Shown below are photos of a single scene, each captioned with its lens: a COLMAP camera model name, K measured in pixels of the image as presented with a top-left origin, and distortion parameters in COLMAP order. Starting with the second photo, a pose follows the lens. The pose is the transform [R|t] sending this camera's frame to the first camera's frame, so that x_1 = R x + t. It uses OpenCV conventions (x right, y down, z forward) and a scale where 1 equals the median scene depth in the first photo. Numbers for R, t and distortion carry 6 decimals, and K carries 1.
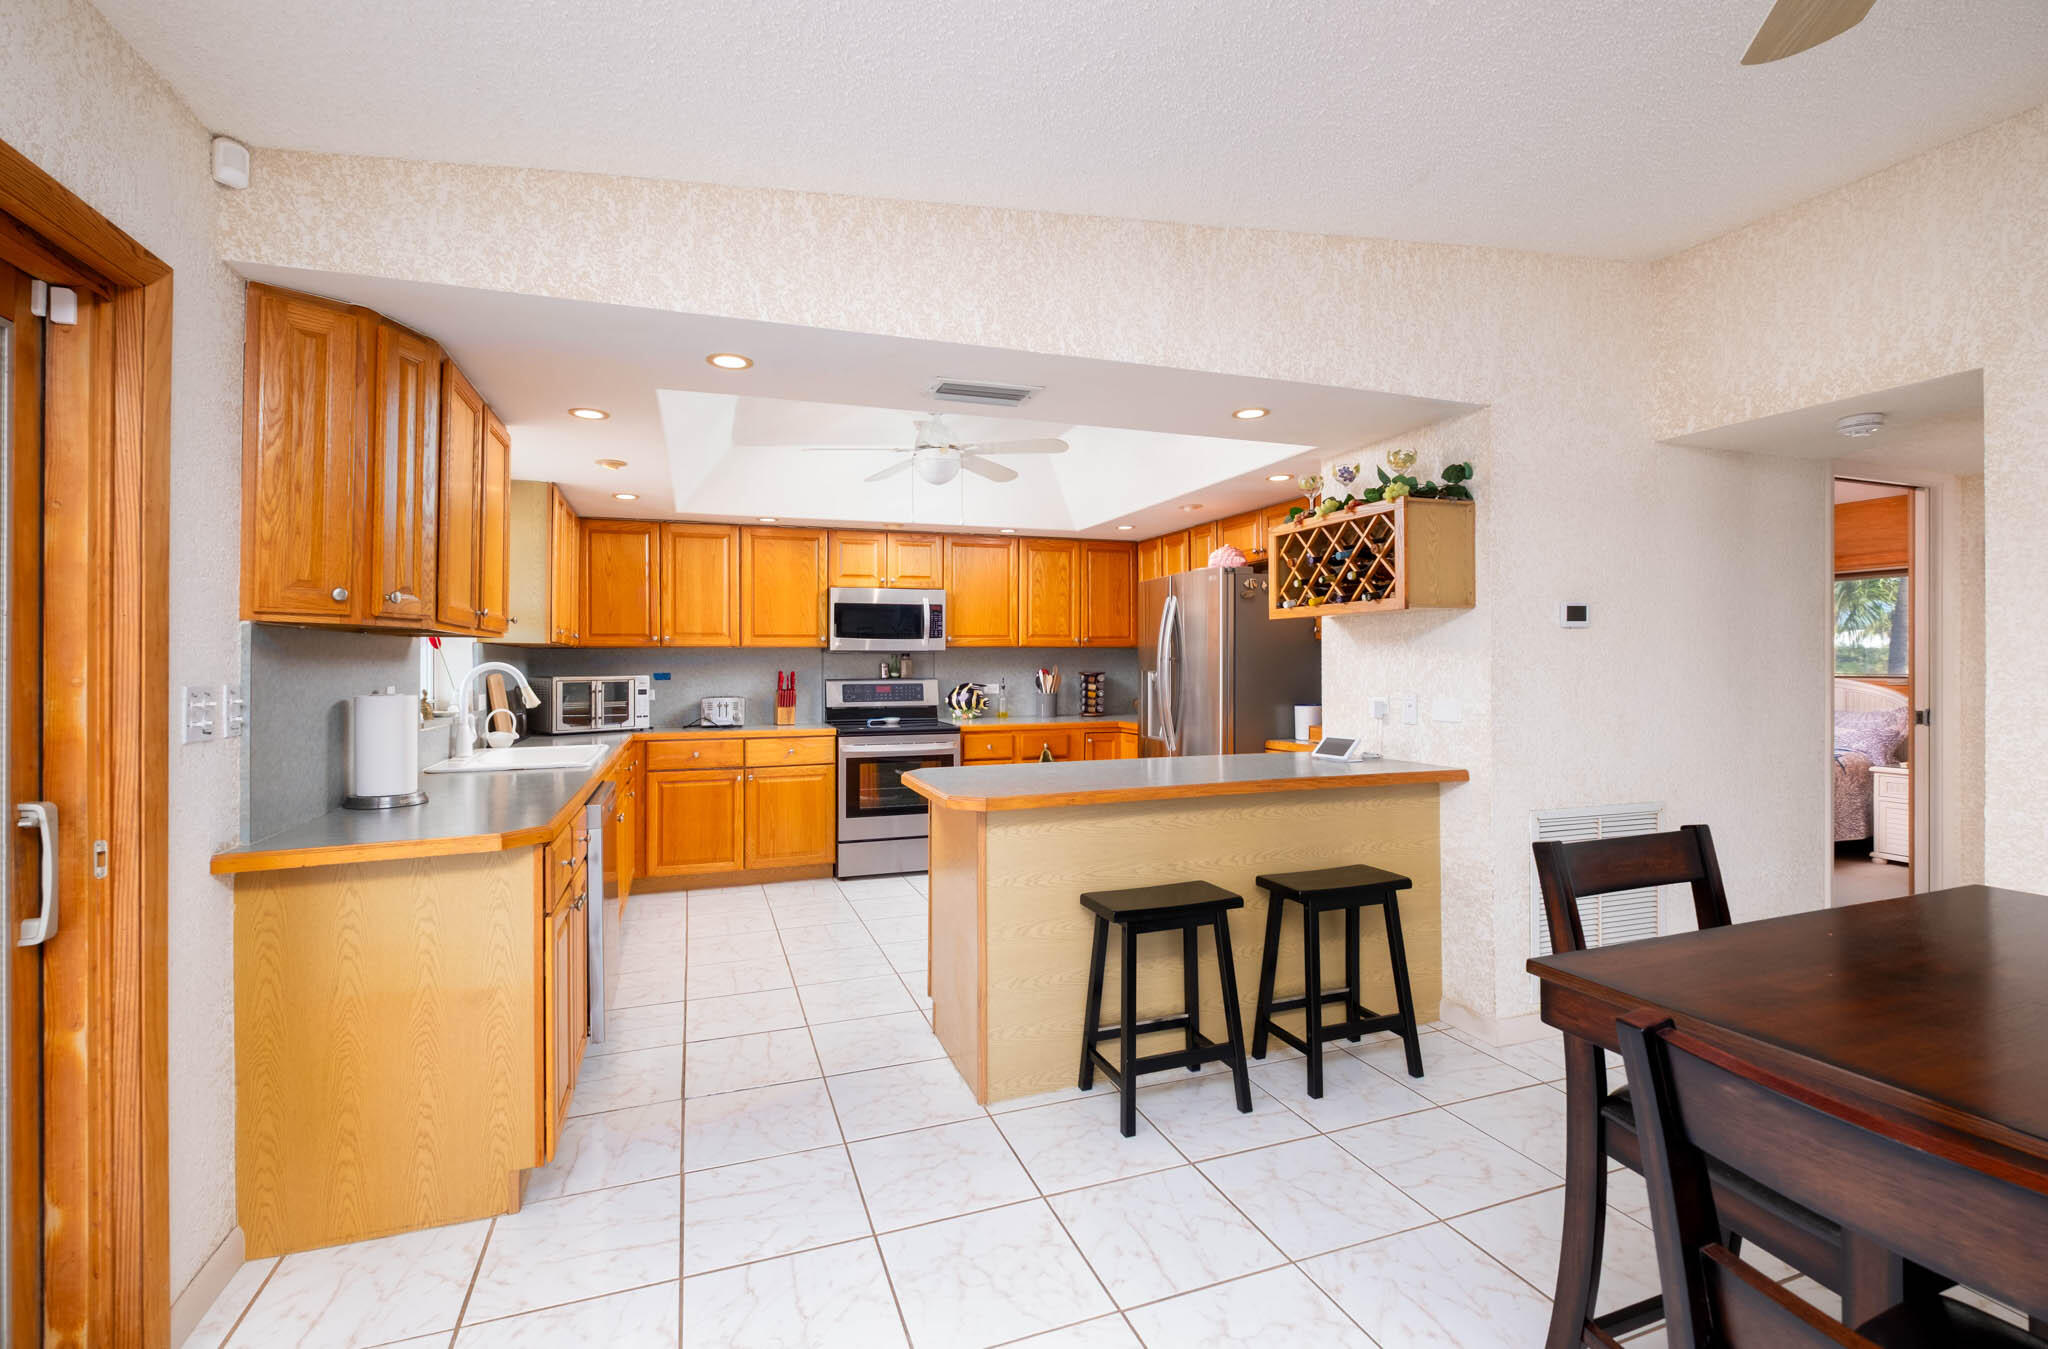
lens RADIAL K [[893.8, 0, 1017.4], [0, 893.8, 652.1], [0, 0, 1]] dist [0.000836, 0.000065]
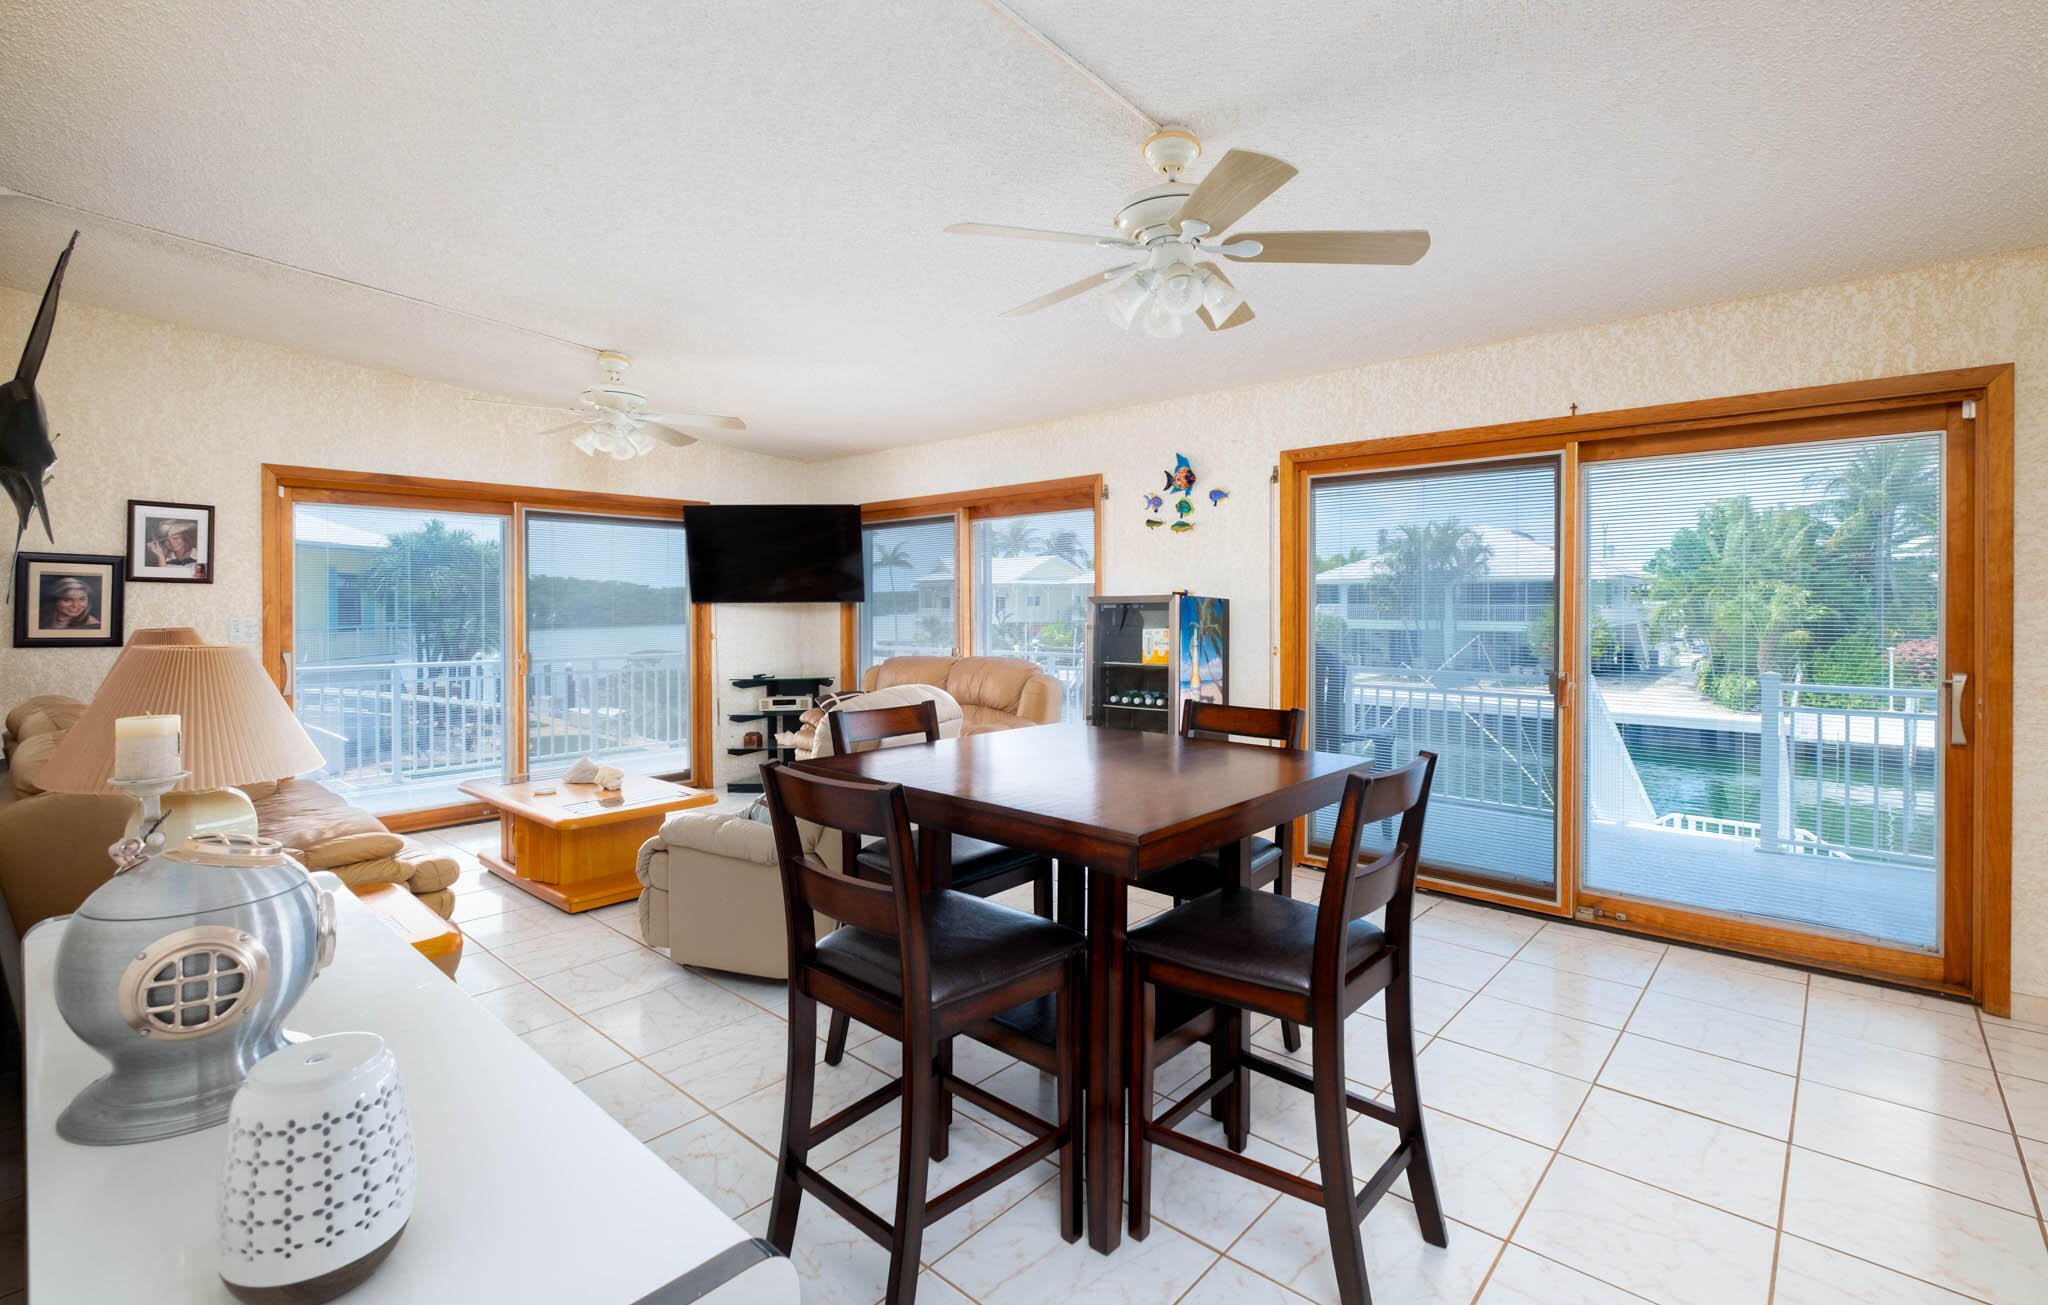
lens RADIAL K [[912.8, 0, 1029.4], [0, 912.8, 614.0], [0, 0, 1]] dist [-0.002253, -0.000669]
pose [[-0.882374, 0.013712, -0.470349, 0.483060], [0.012221, 0.999906, 0.006224, 0.001853], [0.470390, -0.000256, -0.882458, 0.534605]]
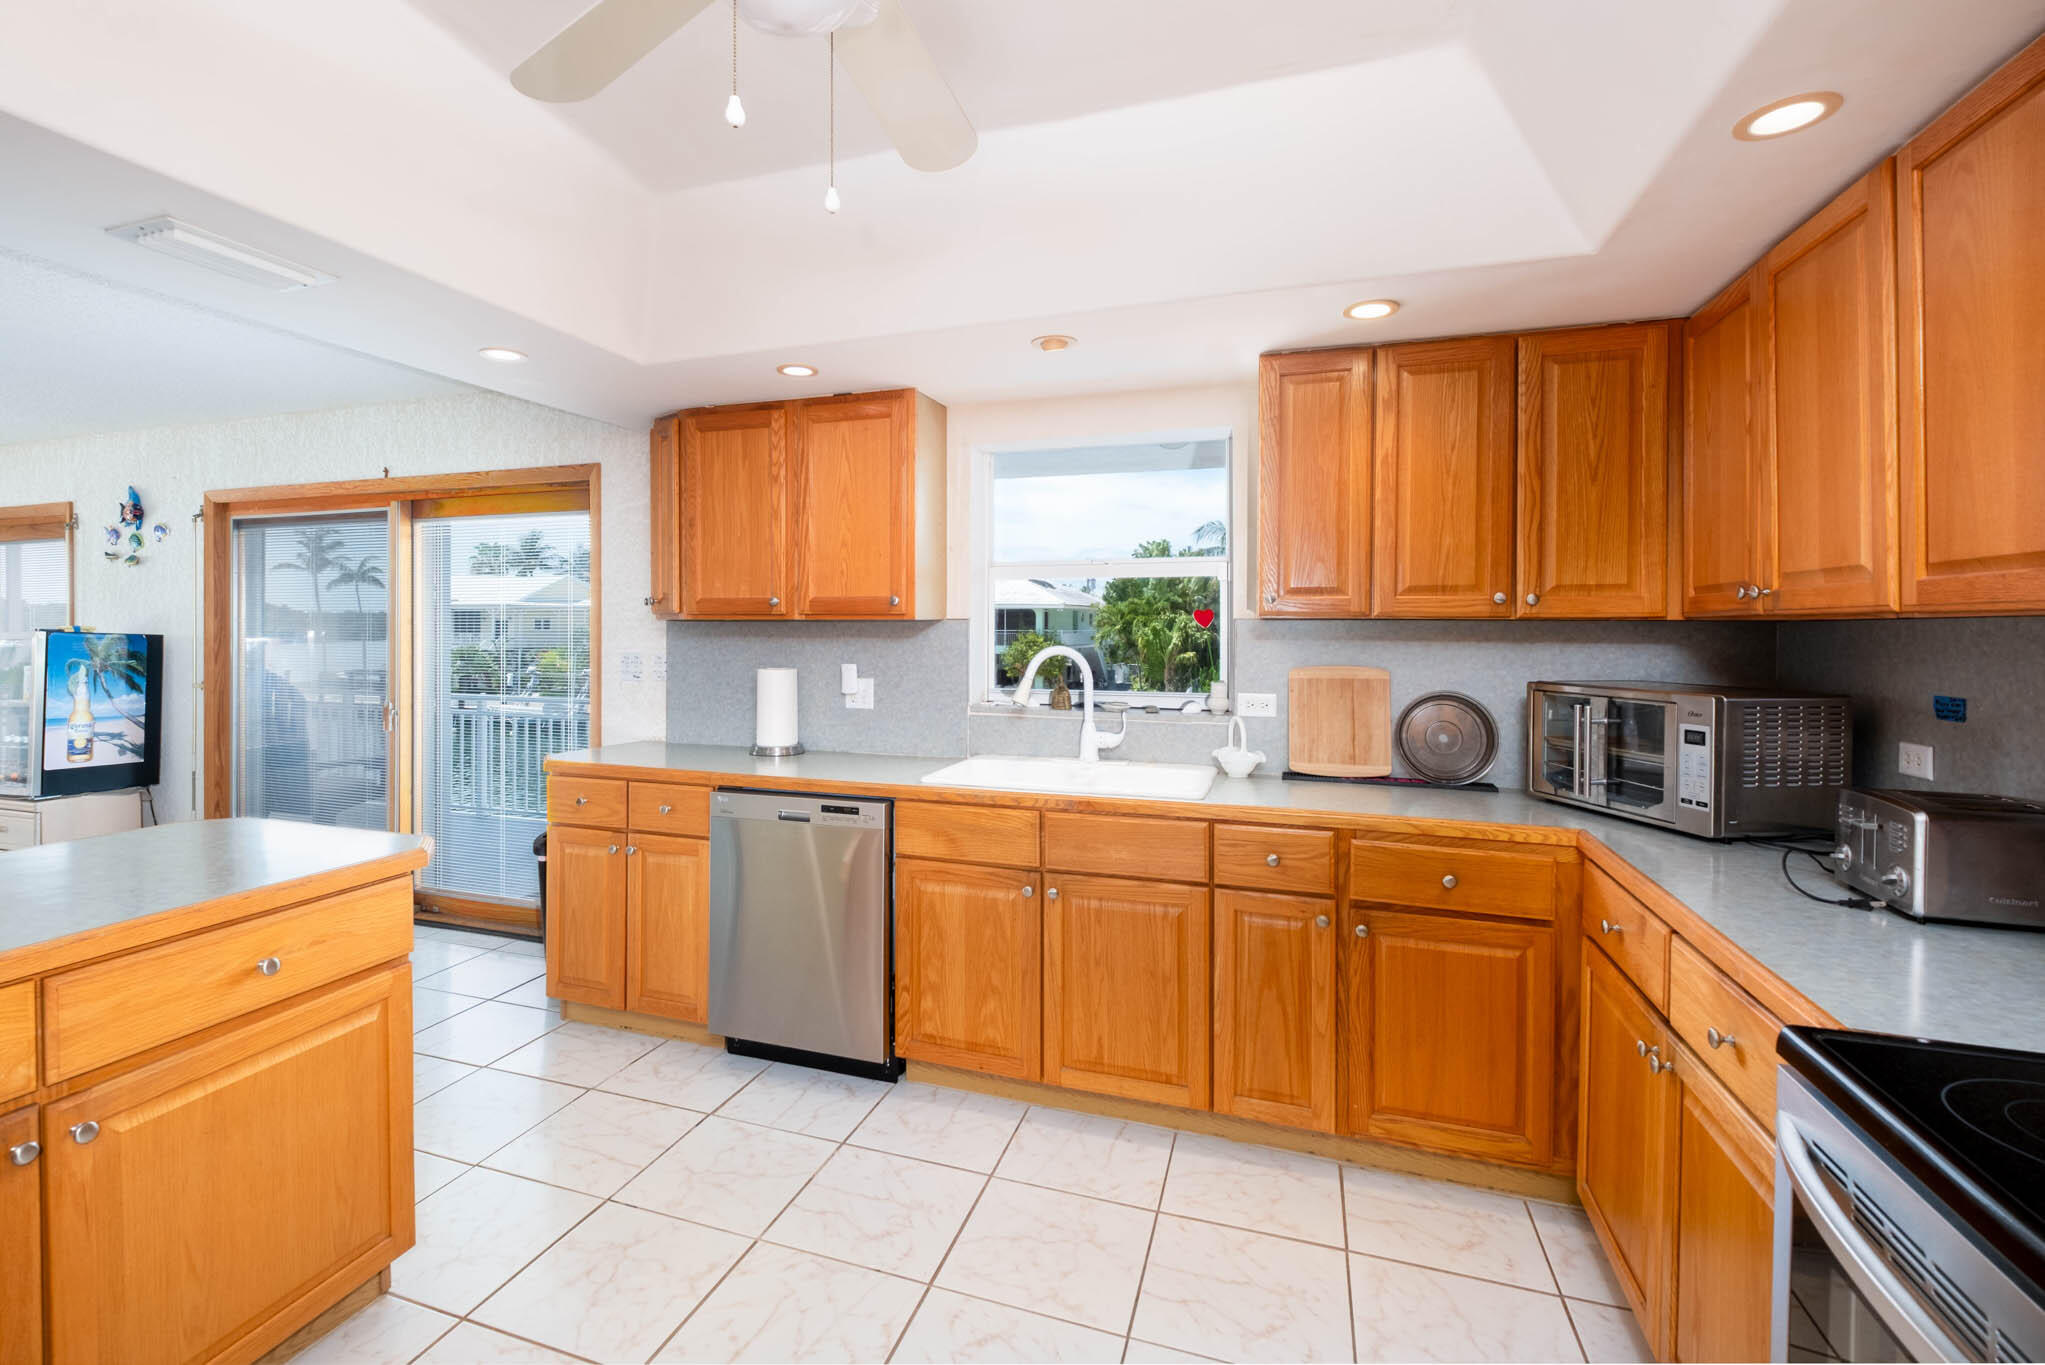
lens RADIAL K [[927.6, 0, 967.6], [0, 927.6, 631.2], [0, 0, 1]] dist [-0.000062, -0.000072]
pose [[-0.641823, 0.008441, -0.766806, 0.078835], [0.008731, 0.999955, 0.003700, -0.004652], [0.766803, -0.004320, -0.641868, 1.031803]]
